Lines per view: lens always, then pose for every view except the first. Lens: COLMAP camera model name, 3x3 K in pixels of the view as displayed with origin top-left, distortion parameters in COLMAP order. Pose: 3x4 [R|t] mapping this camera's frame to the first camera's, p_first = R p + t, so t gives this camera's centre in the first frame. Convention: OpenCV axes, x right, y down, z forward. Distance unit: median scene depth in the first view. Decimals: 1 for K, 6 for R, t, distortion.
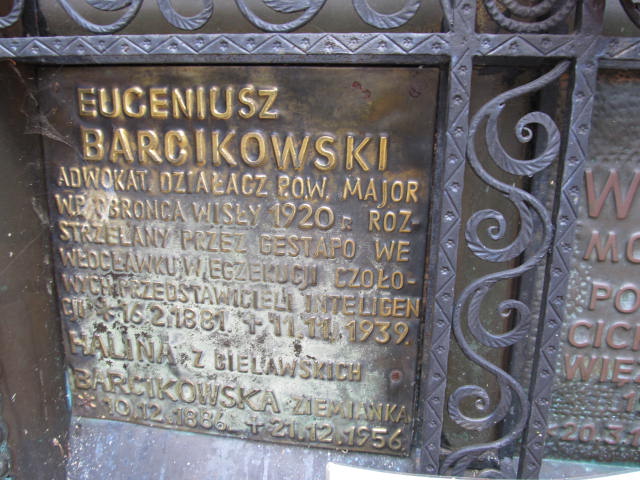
lens RADIAL K [[524.3, 0, 320.0], [0, 524.3, 240.0], [0, 0, 1]] dist [-0.060158, -0.000803]
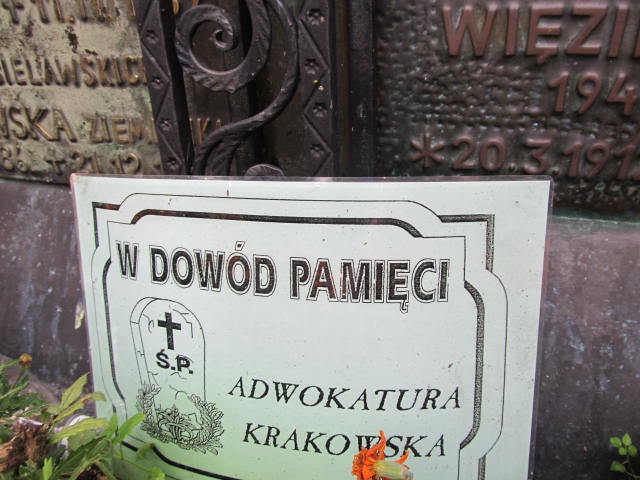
lens RADIAL K [[524.3, 0, 320.0], [0, 524.3, 240.0], [0, 0, 1]] dist [-0.060158, -0.000803]
pose [[0.985313, 0.019733, -0.169617, 0.413911], [0.018033, 0.975722, 0.218270, 0.327273], [0.169806, -0.218123, 0.961035, 0.325834]]
